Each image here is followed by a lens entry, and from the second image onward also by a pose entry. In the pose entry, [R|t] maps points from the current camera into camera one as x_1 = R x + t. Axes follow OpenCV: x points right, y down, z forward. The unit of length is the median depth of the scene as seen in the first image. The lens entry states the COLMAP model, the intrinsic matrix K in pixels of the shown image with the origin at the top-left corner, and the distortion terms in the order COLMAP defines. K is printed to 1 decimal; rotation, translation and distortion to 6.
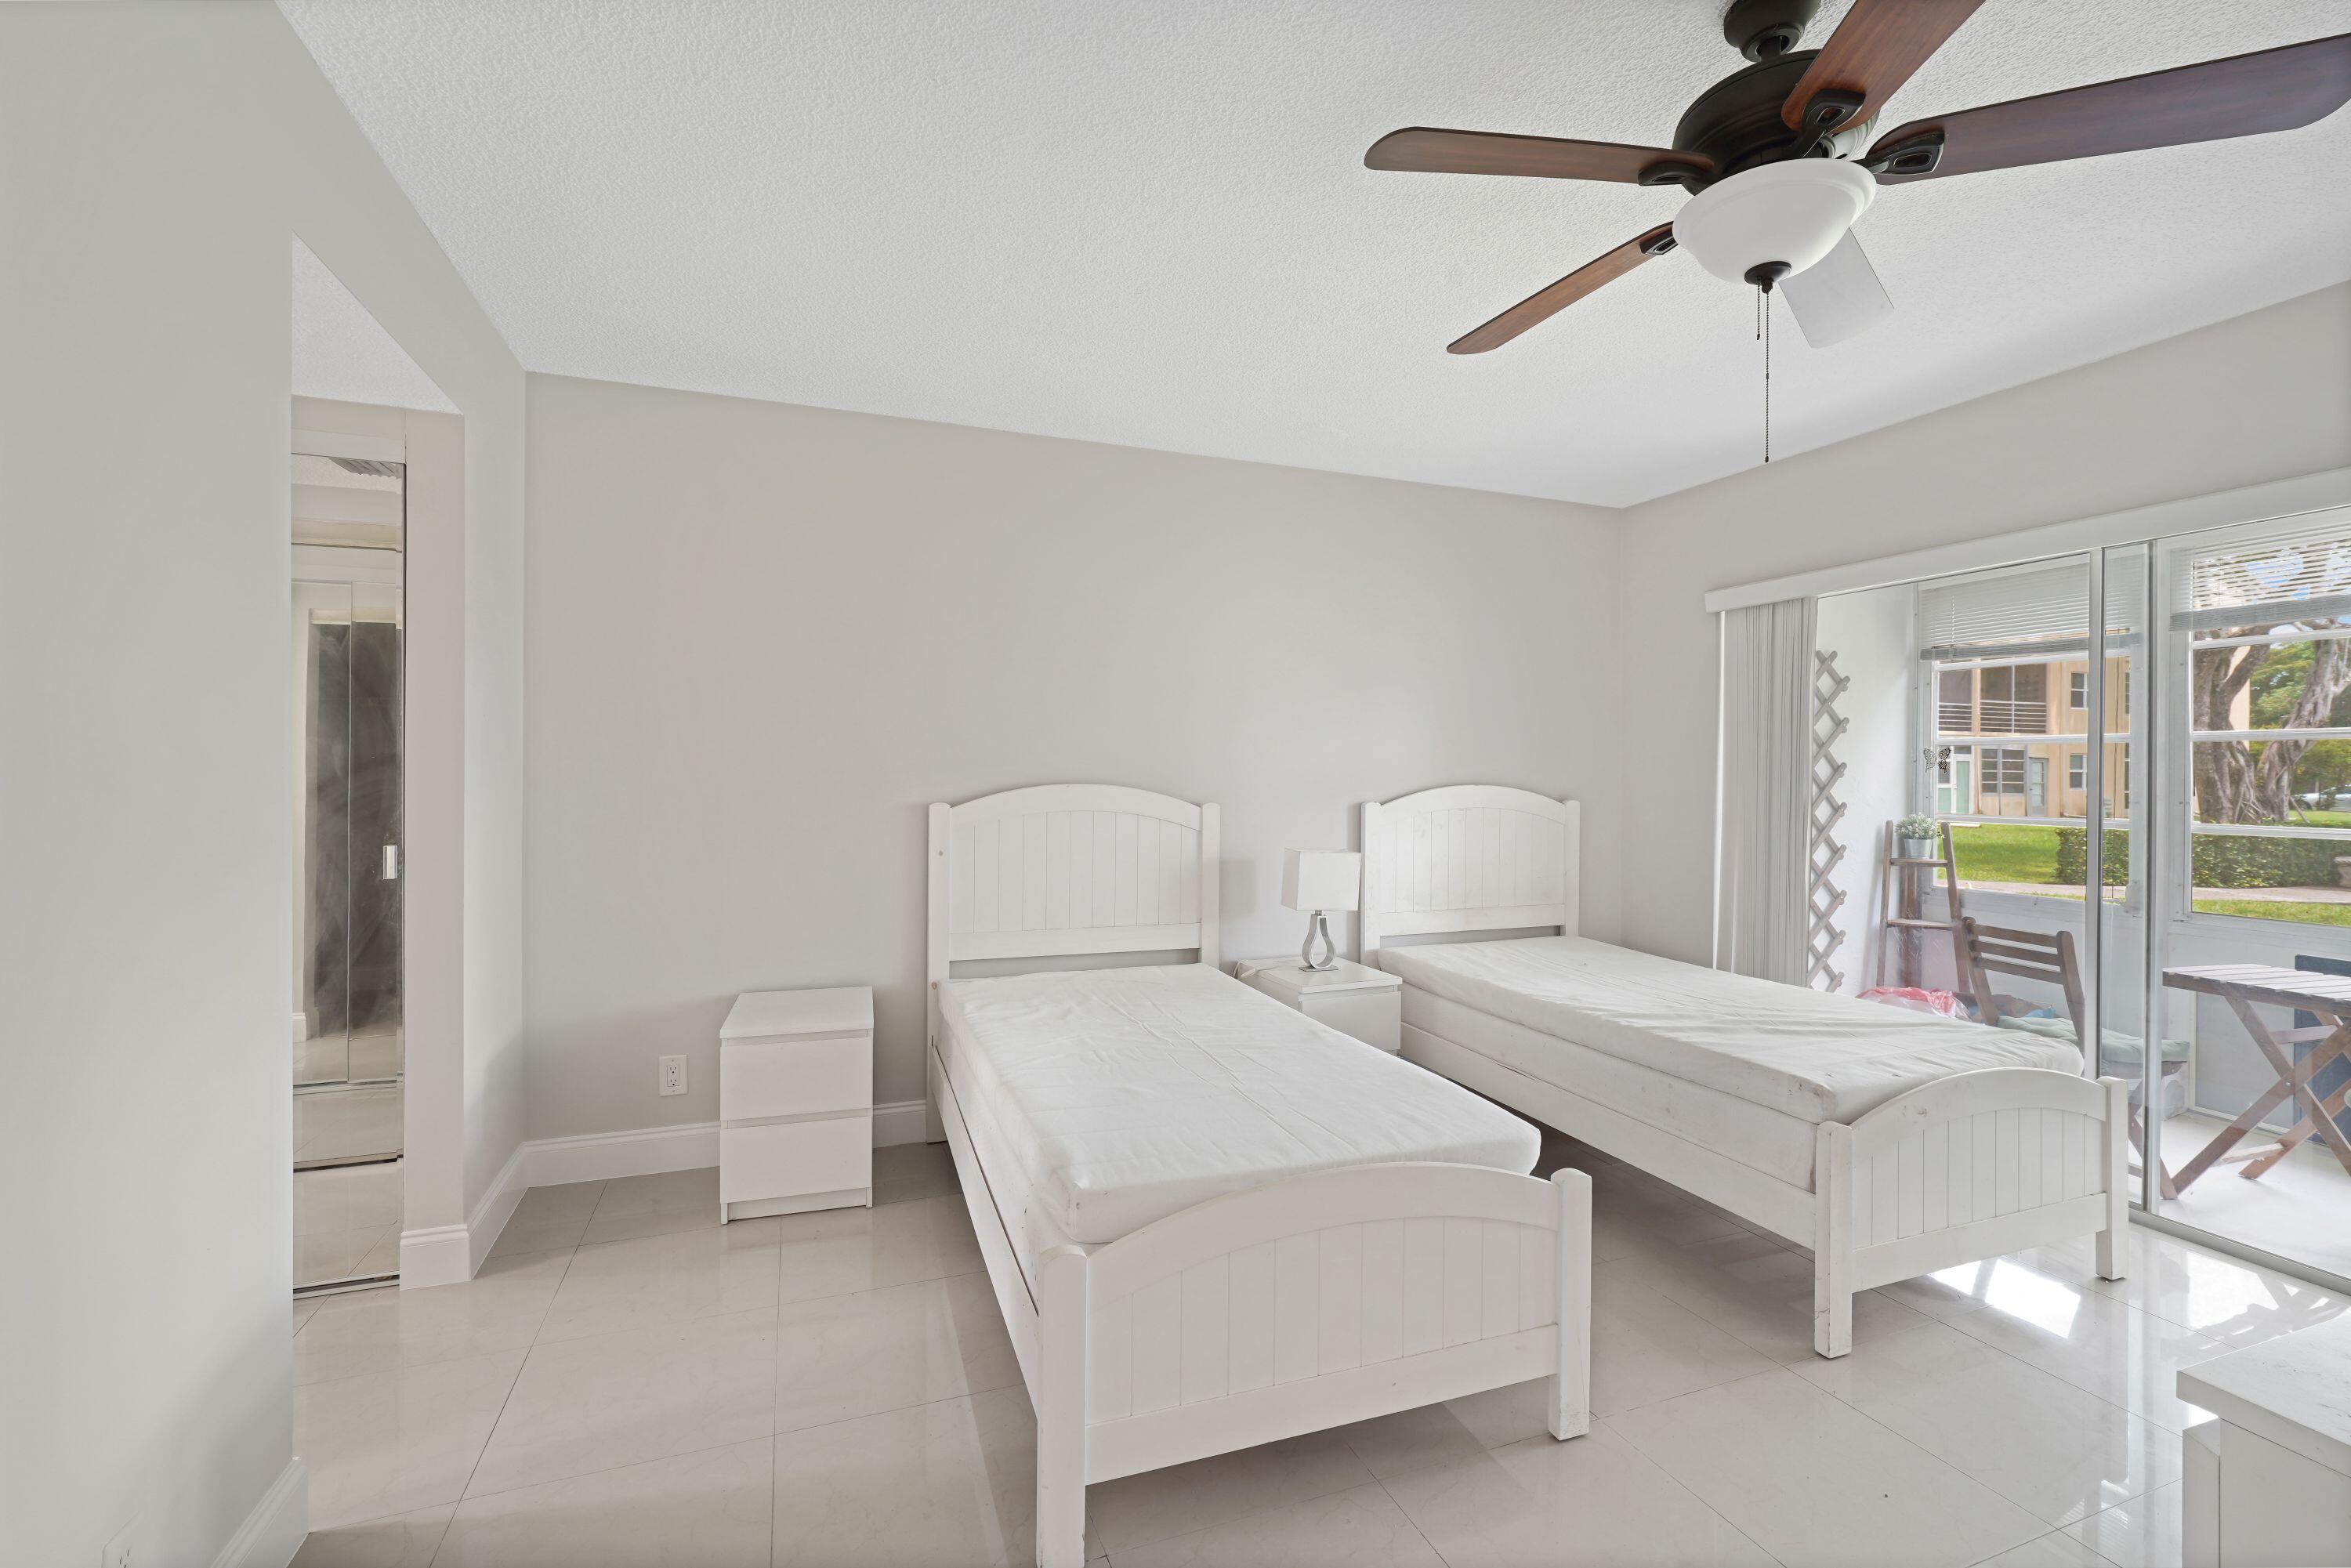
lens RADIAL K [[1008.4, 0, 1175.5], [0, 1008.4, 784.0], [0, 0, 1]] dist [0.000158, 0.000016]
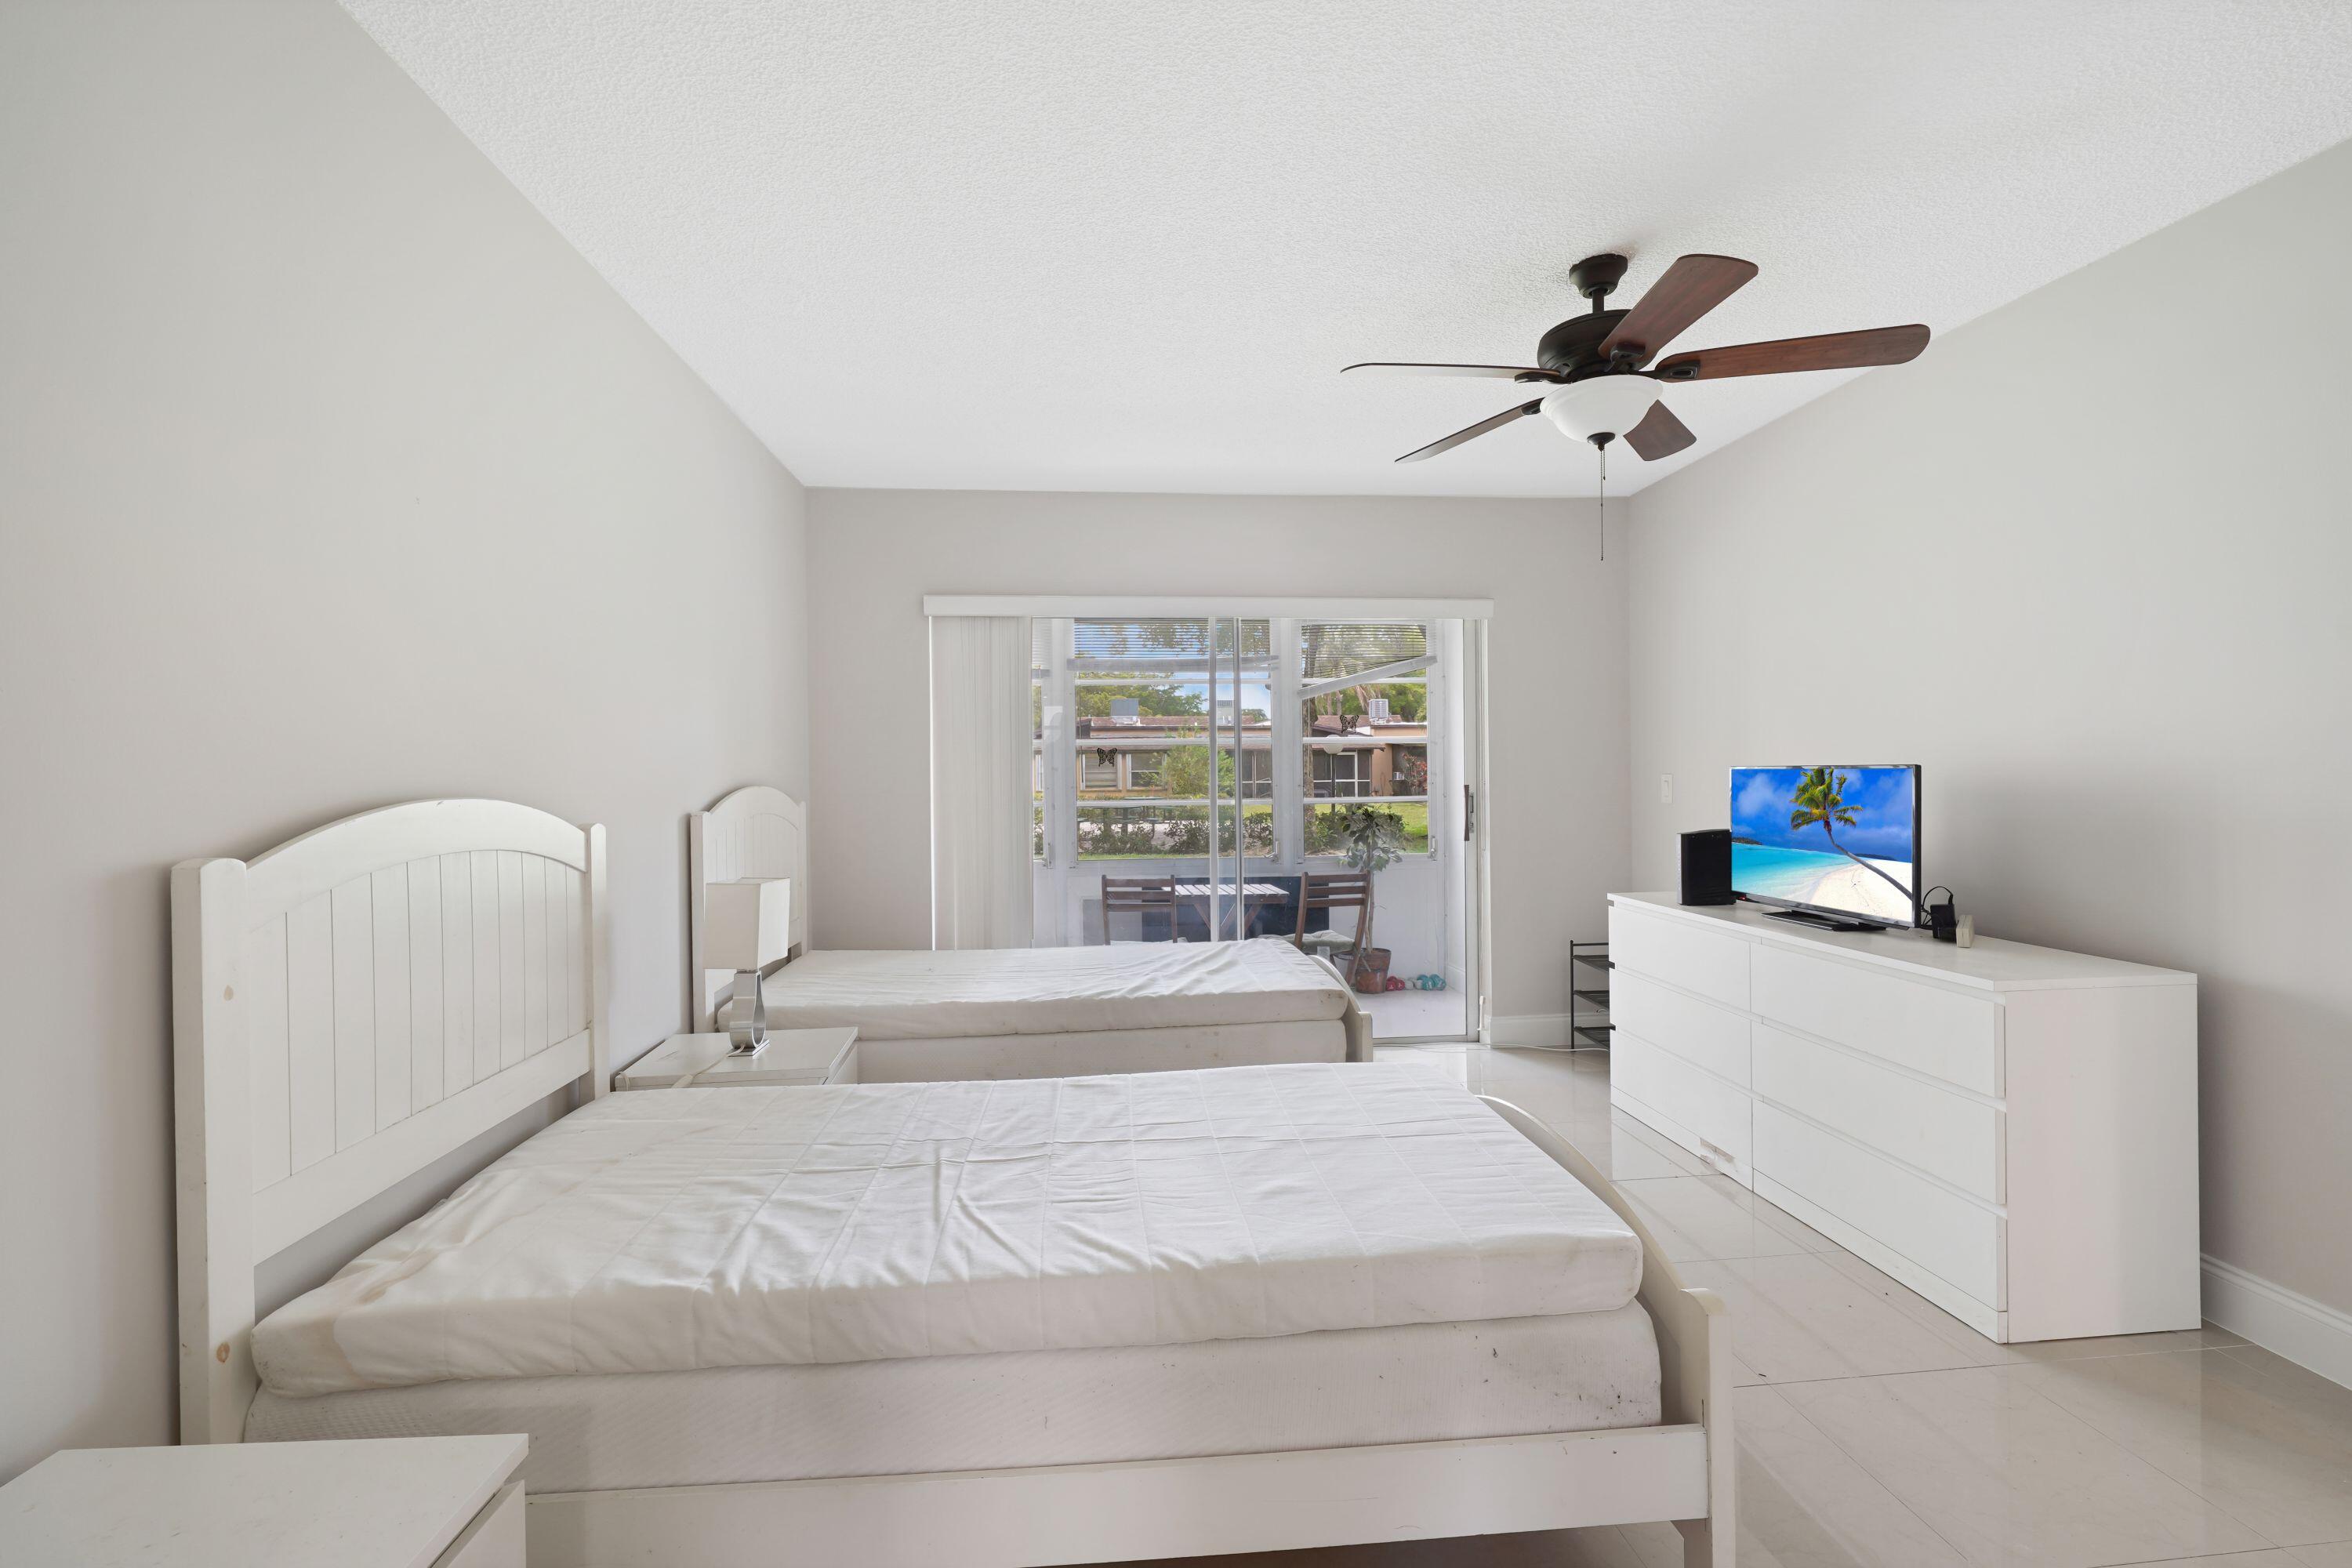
lens RADIAL K [[1008.9, 0, 1176.0], [0, 1008.9, 784.0], [0, 0, 1]] dist [0.000158, 0.000016]
pose [[0.264267, -0.023727, 0.964158, -0.502104], [0.022725, 0.999573, 0.018370, -0.007963], [-0.964182, 0.017056, 0.264693, 0.562739]]
